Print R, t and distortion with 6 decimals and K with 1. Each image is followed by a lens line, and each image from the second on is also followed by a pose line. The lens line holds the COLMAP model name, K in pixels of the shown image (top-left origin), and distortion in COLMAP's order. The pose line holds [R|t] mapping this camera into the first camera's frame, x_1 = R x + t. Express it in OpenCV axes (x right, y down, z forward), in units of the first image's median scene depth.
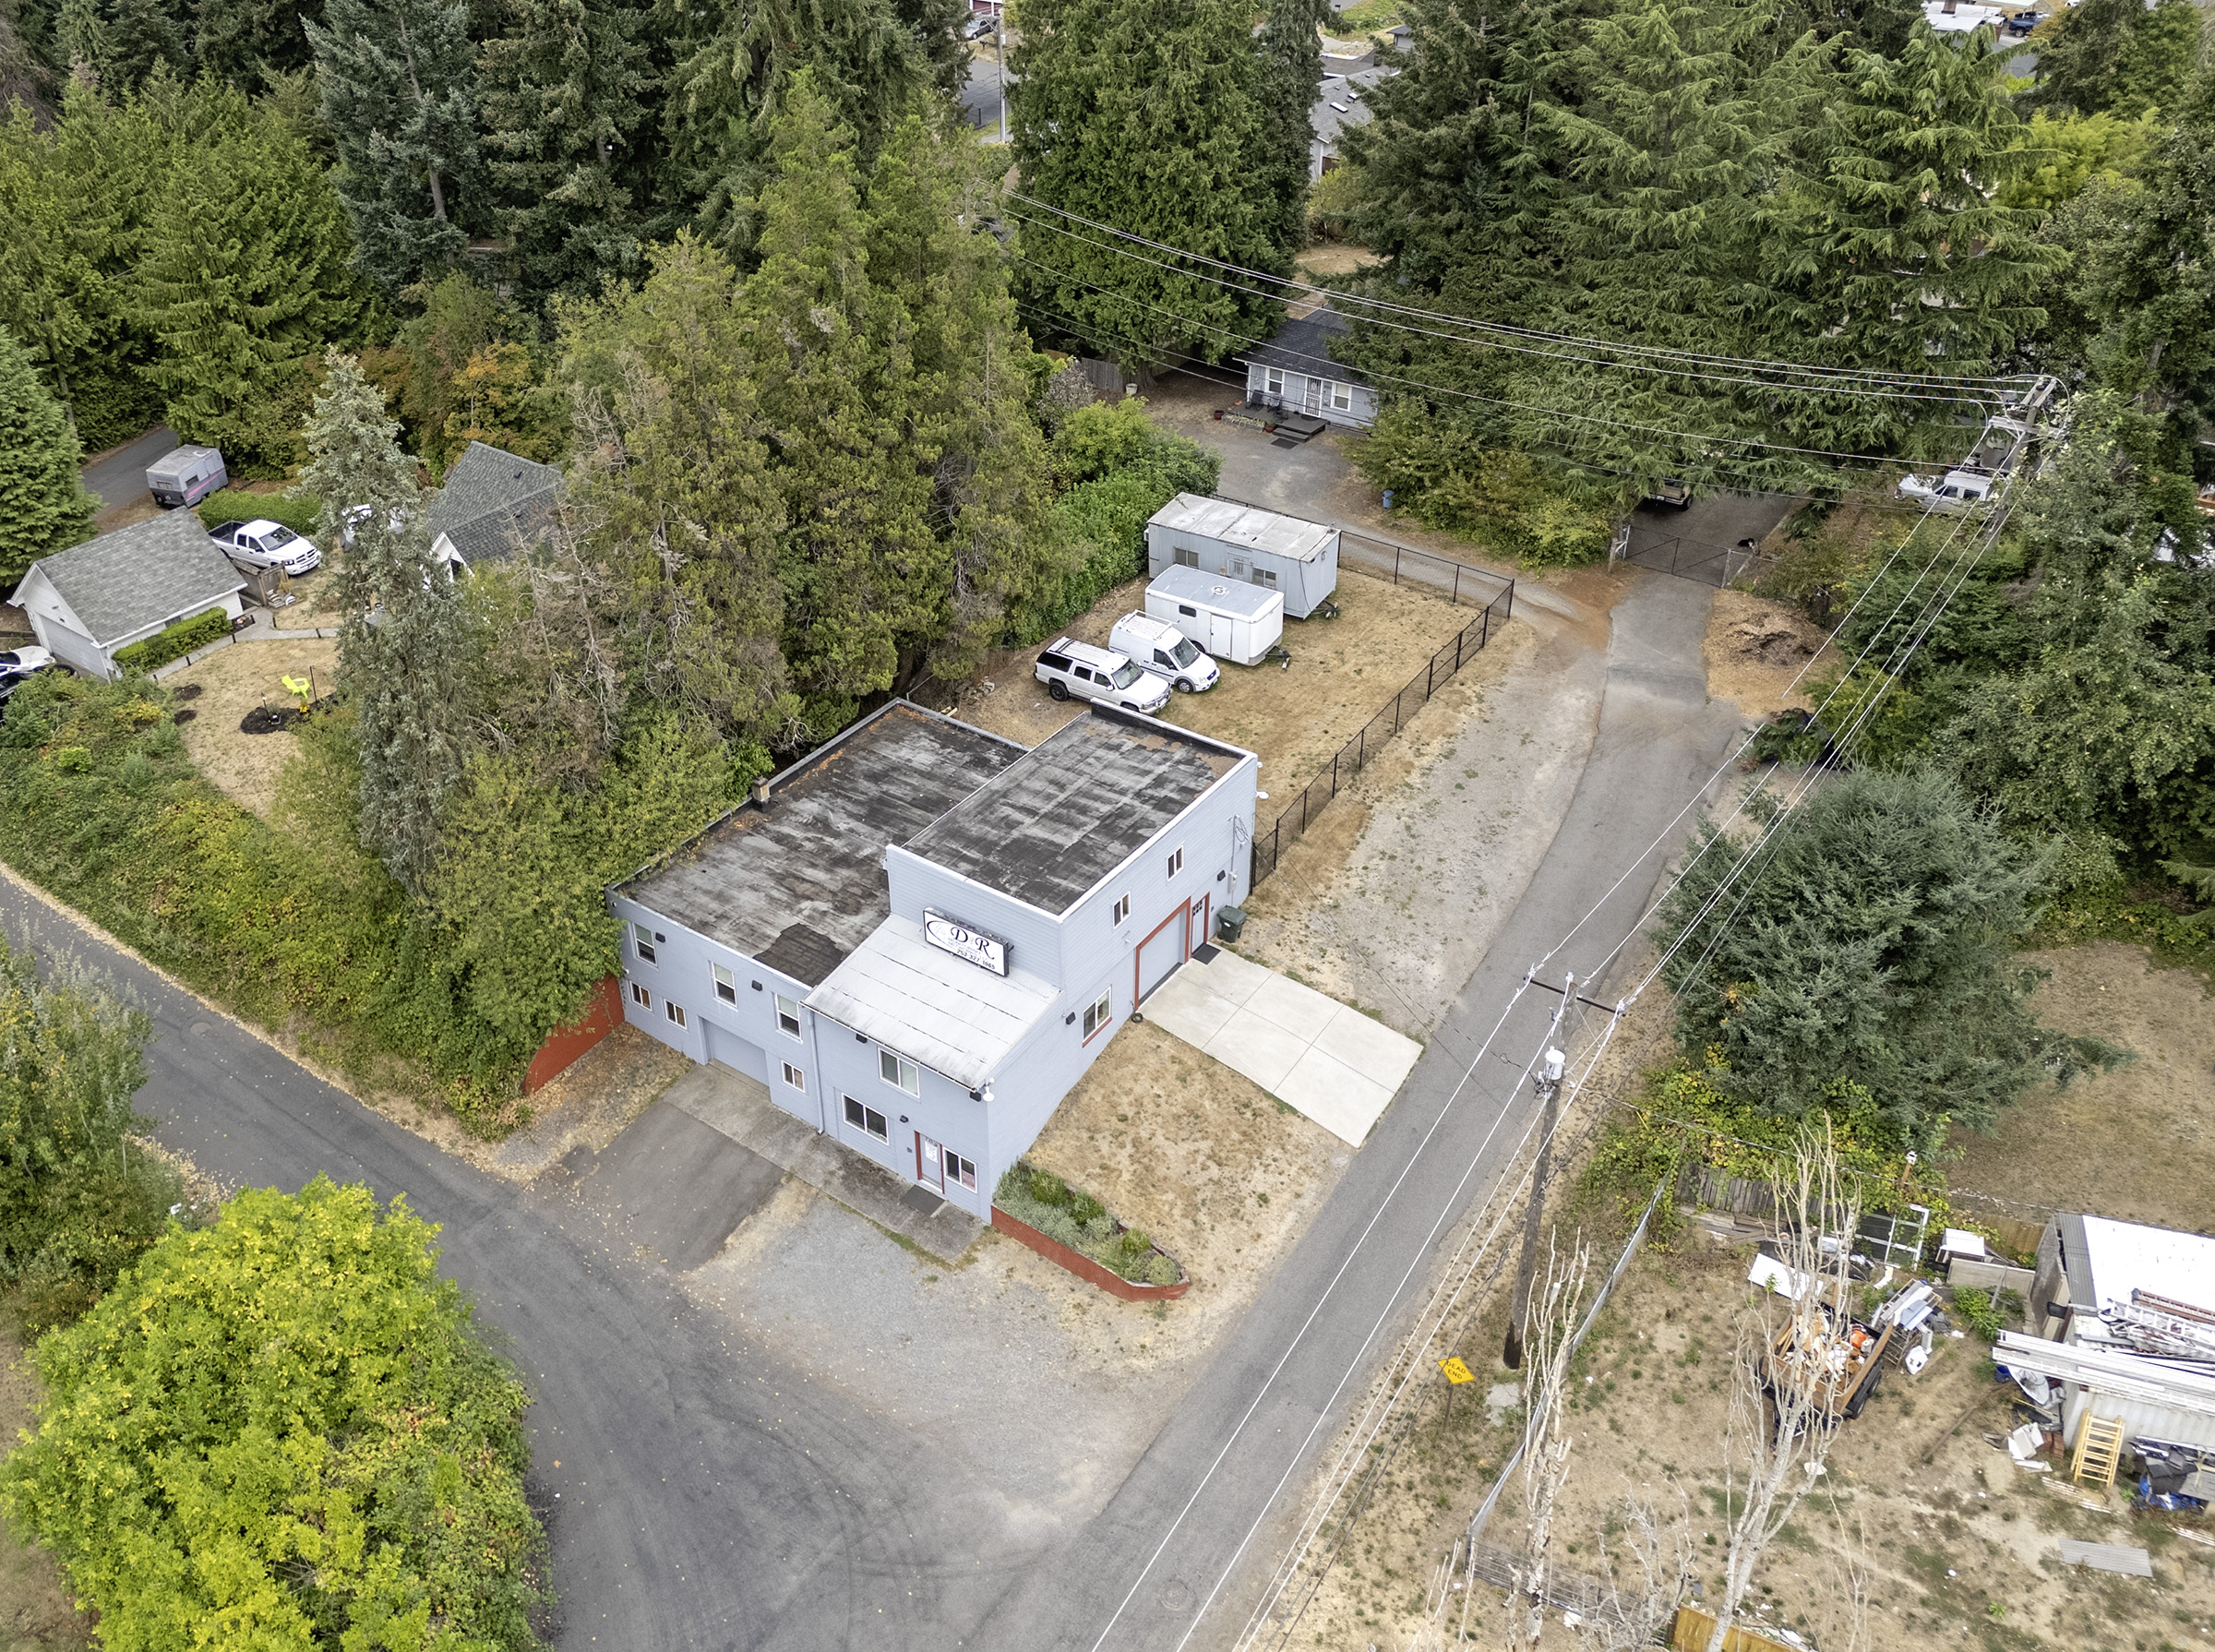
lens RADIAL K [[1865.4, 0, 1018.4], [0, 1865.4, 718.2], [0, 0, 1]] dist [0.145031, -0.281534]
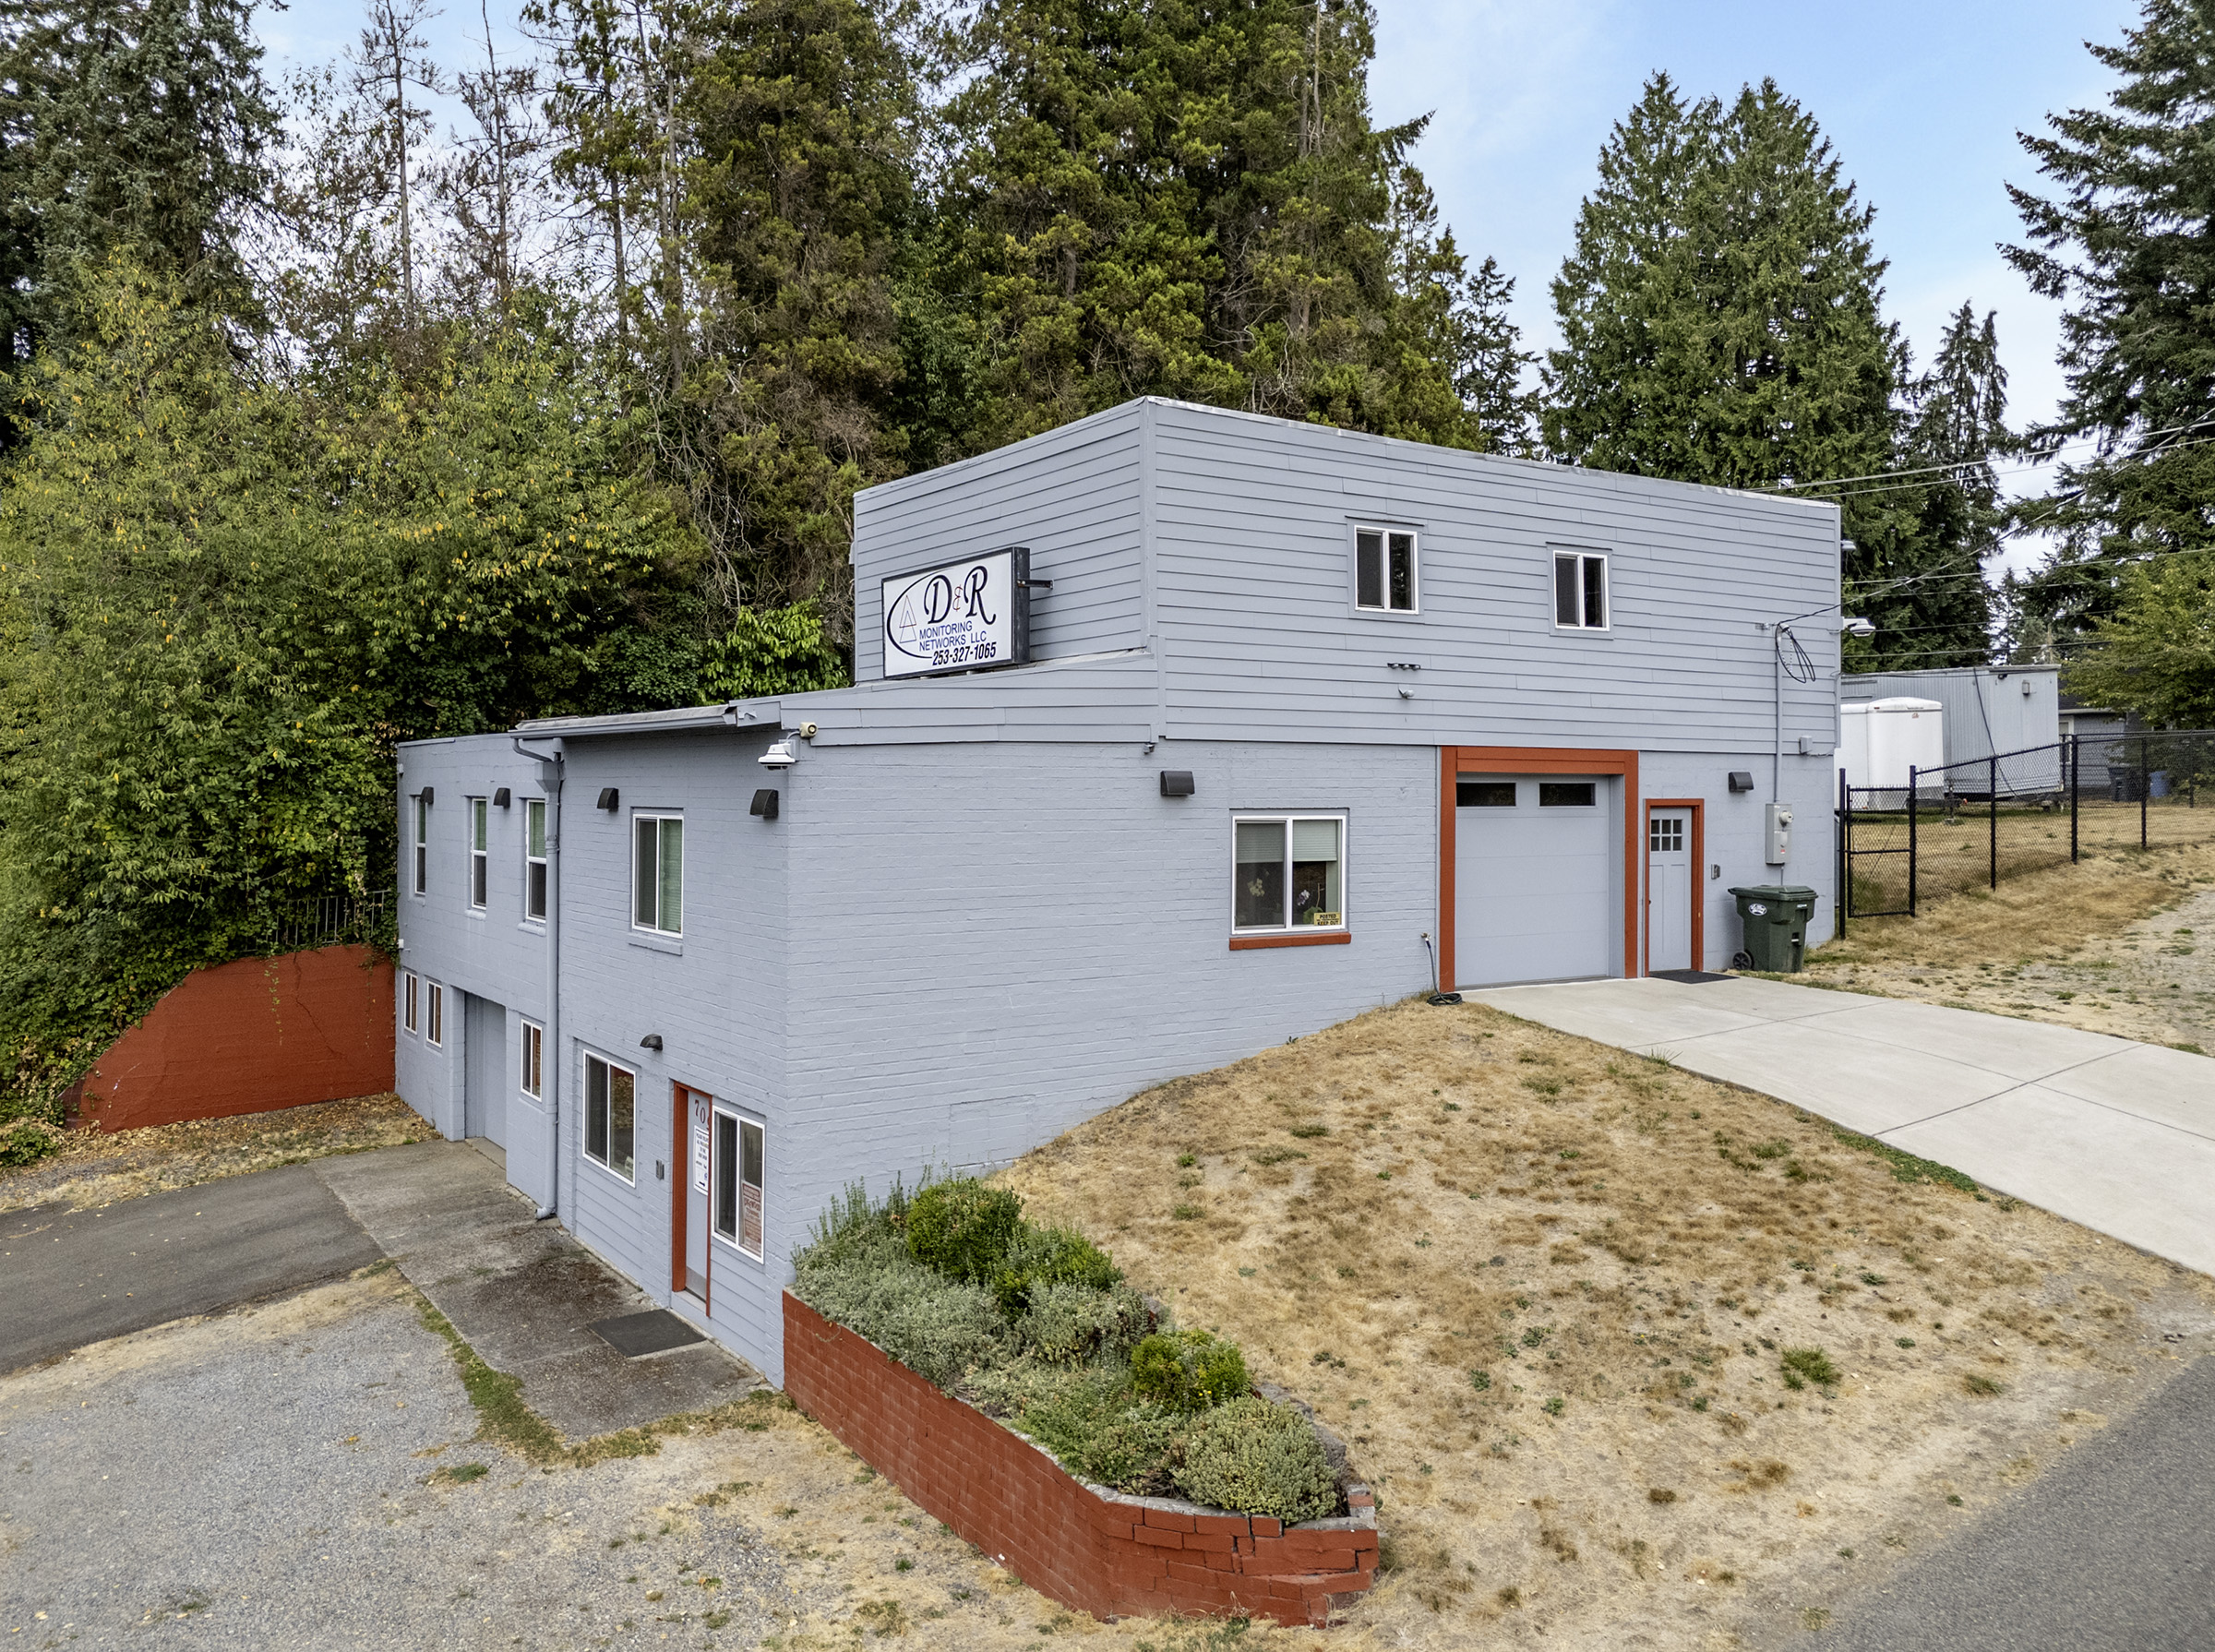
lens RADIAL K [[1697.0, 0, 1113.7], [0, 1697.0, 782.5], [0, 0, 1]] dist [0.065453, -0.051107]
pose [[0.940404, 0.019235, -0.339514, 0.108442], [-0.194802, 0.848820, -0.491484, 0.283313], [0.278733, 0.528331, 0.801981, 0.697517]]
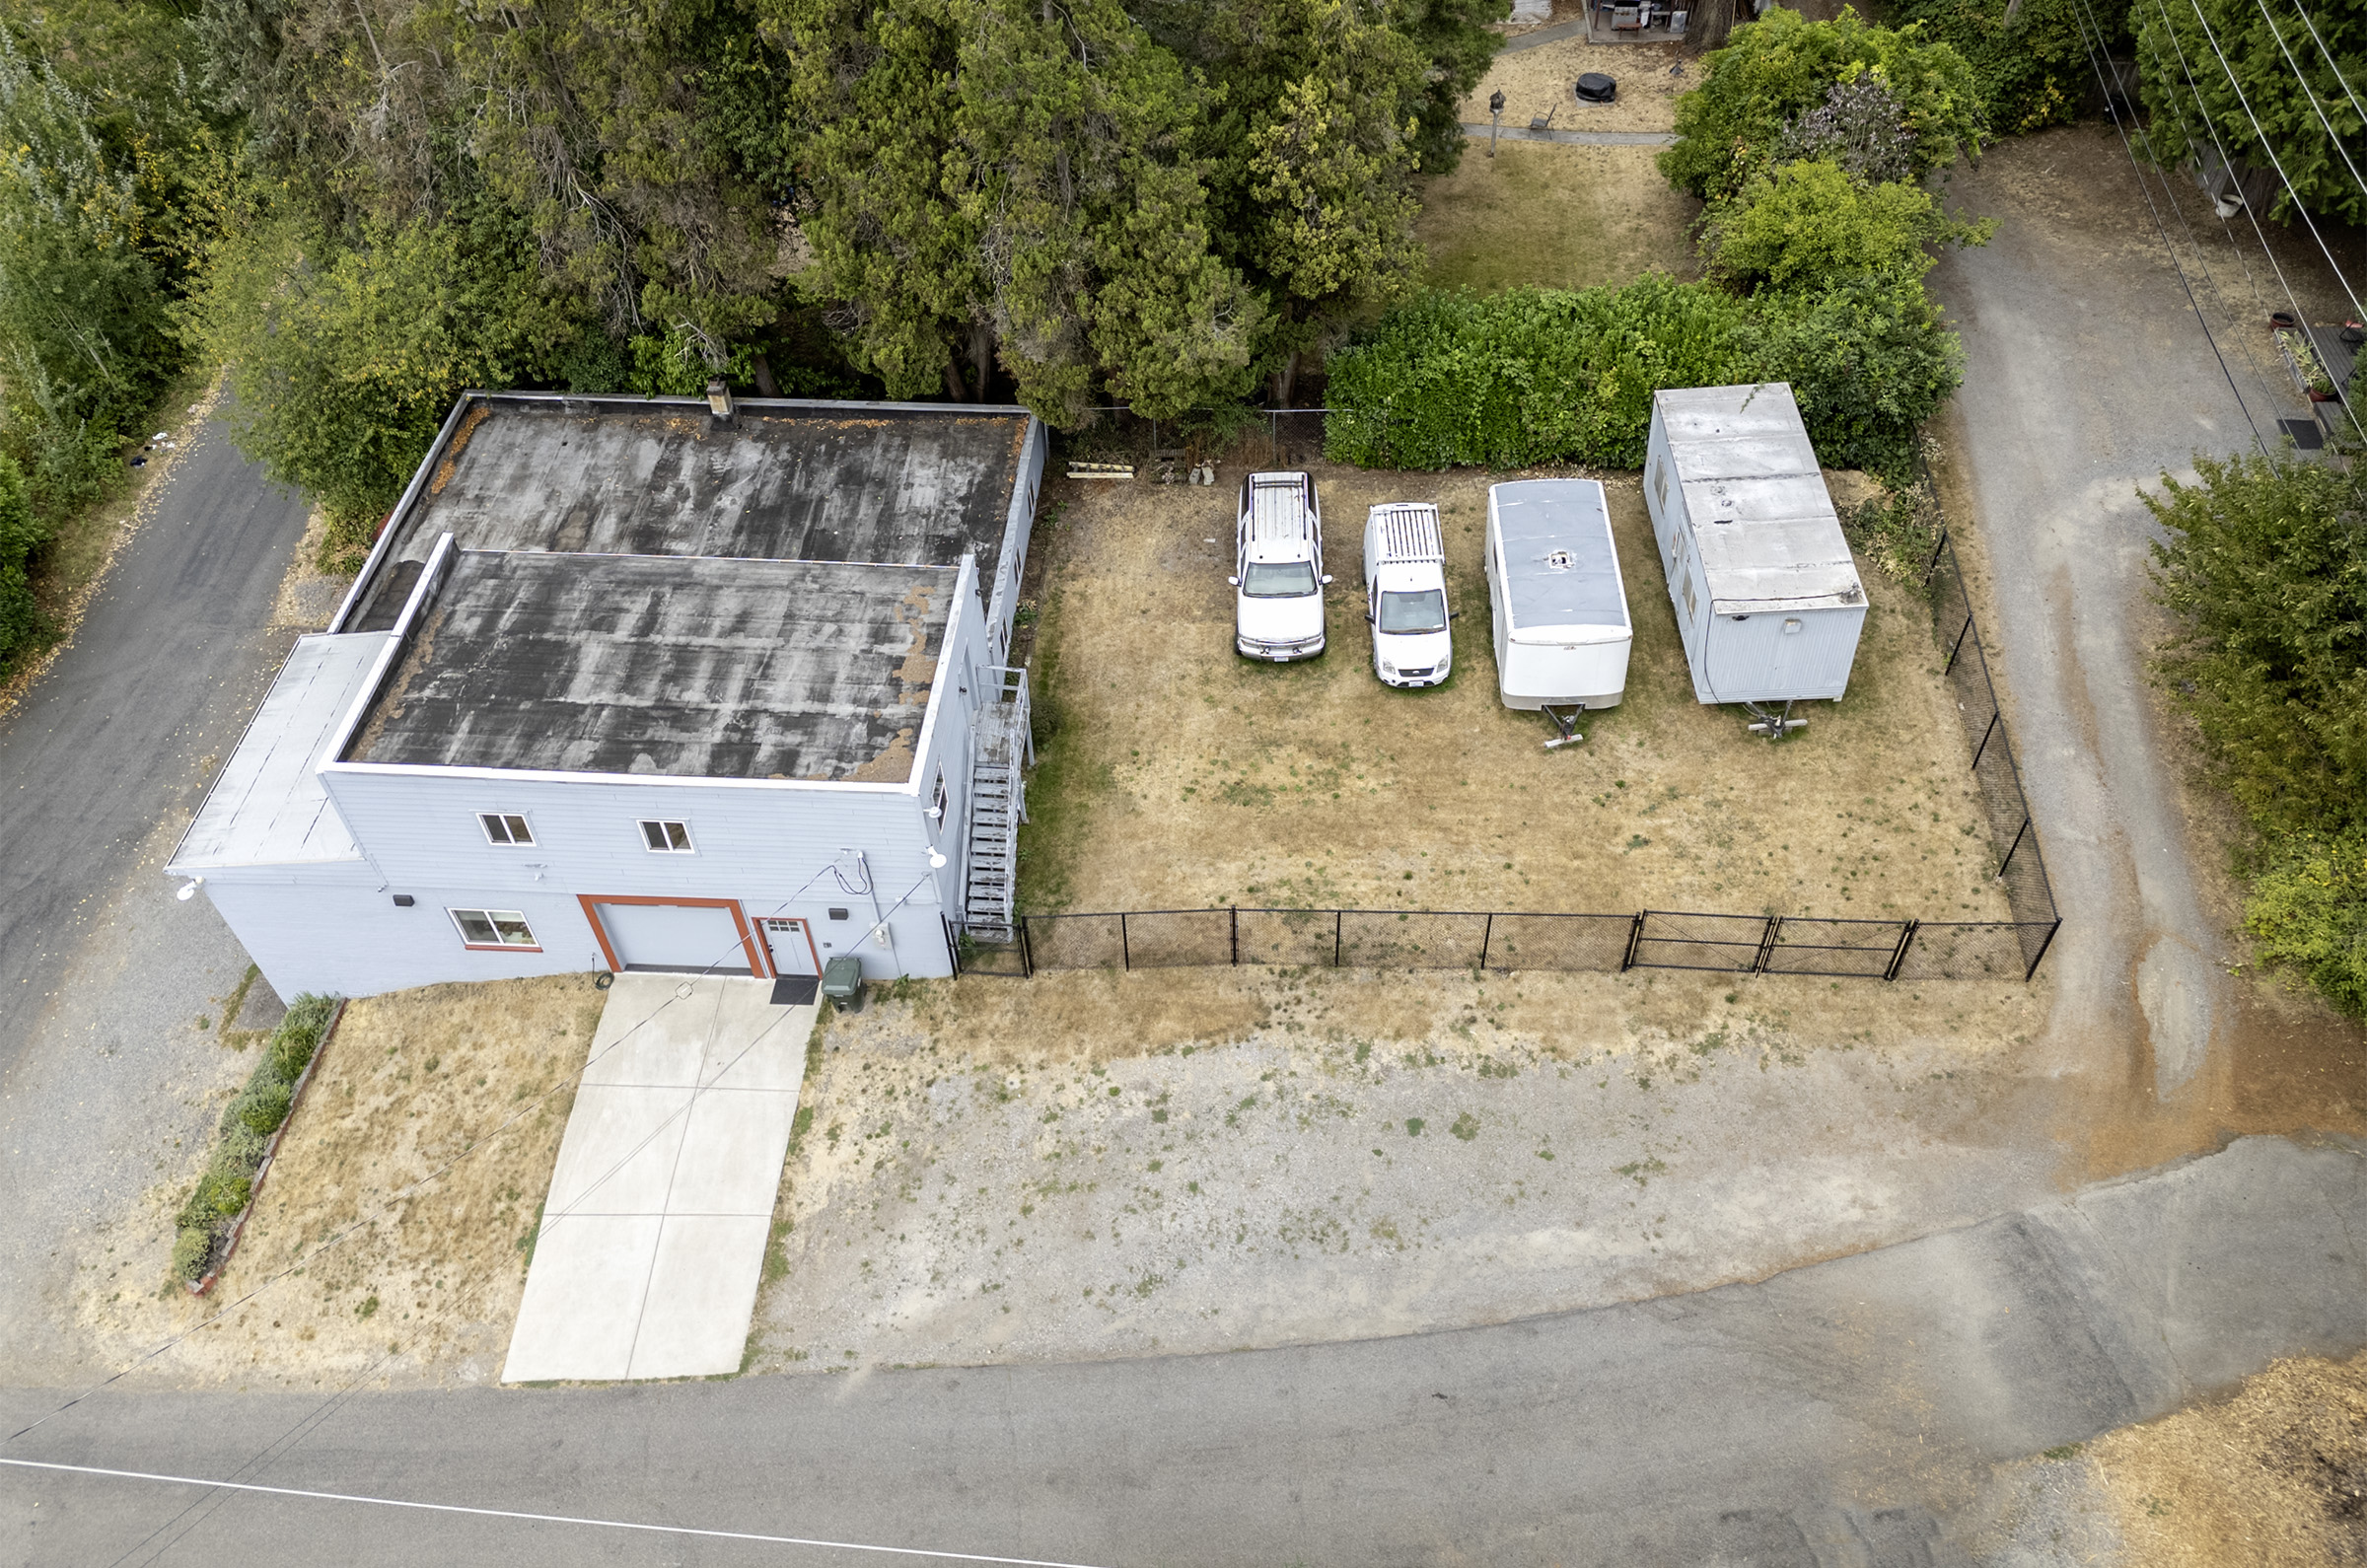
lens RADIAL K [[1759.5, 0, 1188.9], [0, 1759.5, 706.3], [0, 0, 1]] dist [0.075611, -0.062092]
pose [[0.539520, 0.615970, -0.574020, 0.455113], [-0.426906, 0.787751, 0.444072, -0.266661], [0.725719, 0.005467, 0.687969, 0.706445]]
